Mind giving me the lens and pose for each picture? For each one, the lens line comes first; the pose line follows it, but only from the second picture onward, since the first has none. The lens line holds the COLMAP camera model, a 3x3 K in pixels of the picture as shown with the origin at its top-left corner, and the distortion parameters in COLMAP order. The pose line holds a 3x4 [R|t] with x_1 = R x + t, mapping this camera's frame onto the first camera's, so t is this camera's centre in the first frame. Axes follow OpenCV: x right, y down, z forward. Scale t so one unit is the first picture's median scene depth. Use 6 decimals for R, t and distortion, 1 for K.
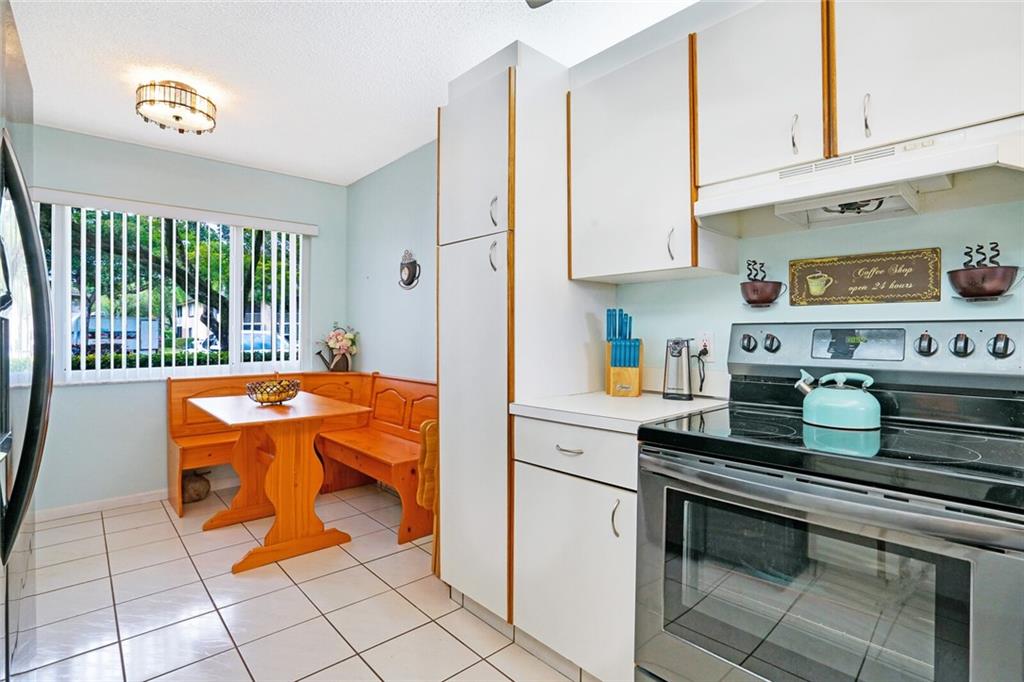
lens RADIAL K [[488.0, 0, 512.0], [0, 488.0, 341.0], [0, 0, 1]] dist [-0.027865, 0.000585]
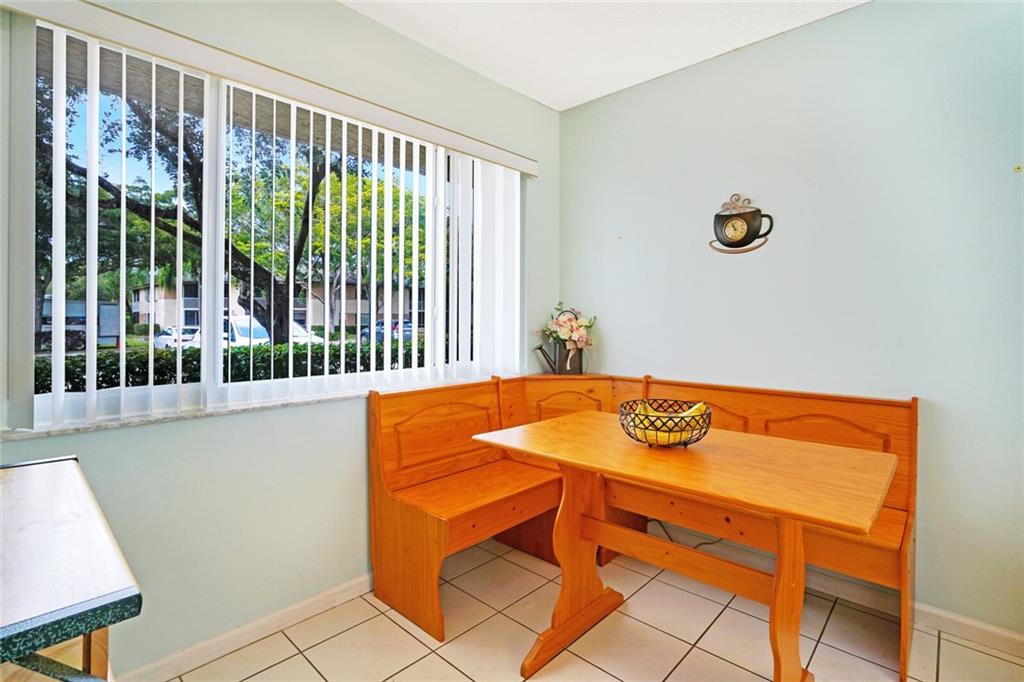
lens RADIAL K [[473.7, 0, 515.5], [0, 473.7, 331.2], [0, 0, 1]] dist [-0.027040, 0.000166]
pose [[0.995604, -0.000752, 0.093662, -0.582840], [-0.000134, 0.999955, 0.009447, -0.005254], [-0.093664, -0.009418, 0.995559, 0.391385]]
